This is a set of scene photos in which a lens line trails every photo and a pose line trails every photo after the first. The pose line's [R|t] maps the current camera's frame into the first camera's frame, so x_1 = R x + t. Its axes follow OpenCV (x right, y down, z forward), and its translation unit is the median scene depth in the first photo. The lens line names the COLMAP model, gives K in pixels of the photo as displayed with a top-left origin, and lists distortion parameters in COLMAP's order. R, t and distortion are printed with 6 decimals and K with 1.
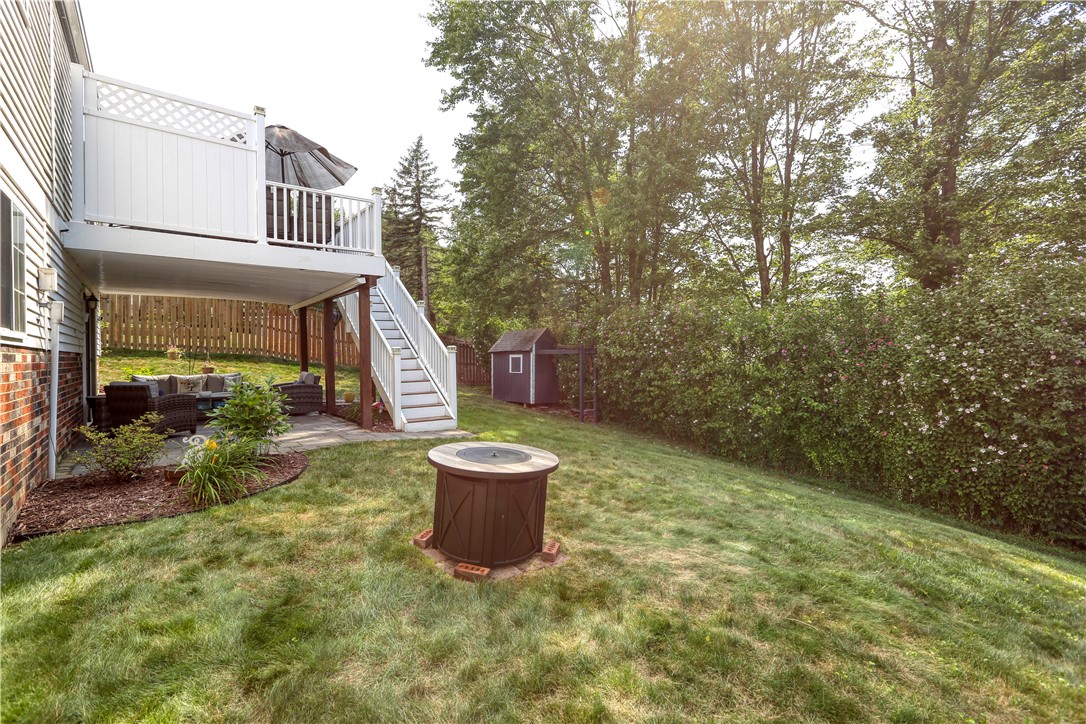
lens RADIAL K [[491.7, 0, 540.6], [0, 491.7, 361.5], [0, 0, 1]] dist [0.000496, -0.000048]
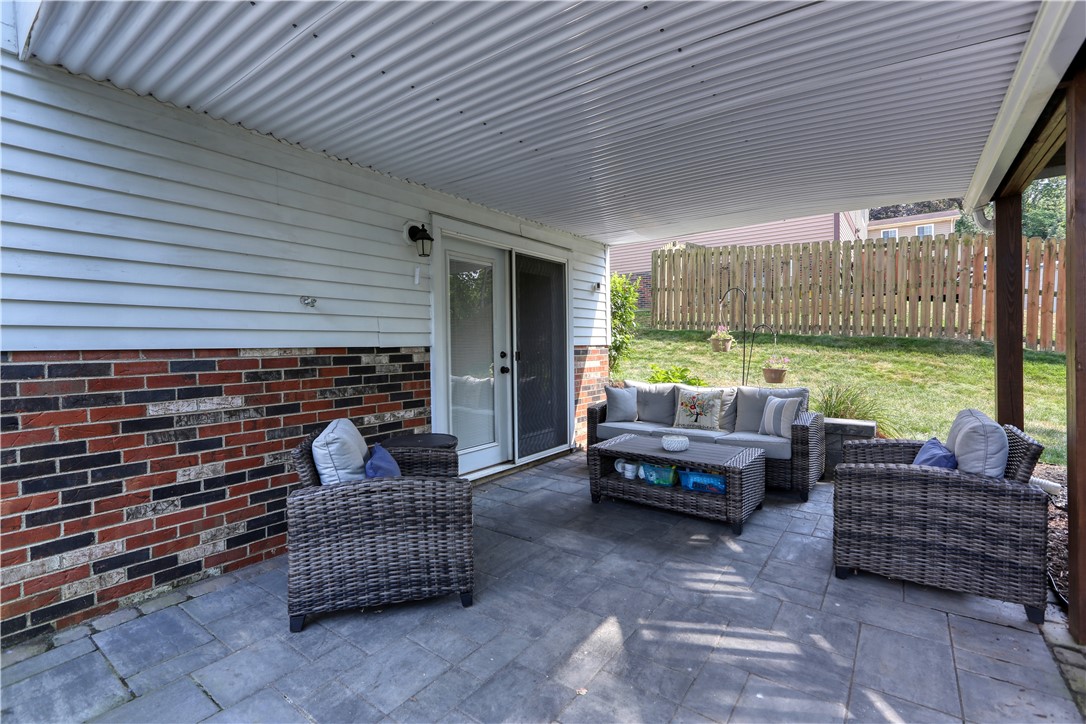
lens RADIAL K [[491.7, 0, 540.4], [0, 491.7, 358.4], [0, 0, 1]] dist [0.000496, -0.000048]
pose [[0.263995, 0.032712, -0.963969, -0.189070], [0.000083, 0.999424, 0.033938, -0.011182], [0.964524, -0.009039, 0.263840, 0.463991]]
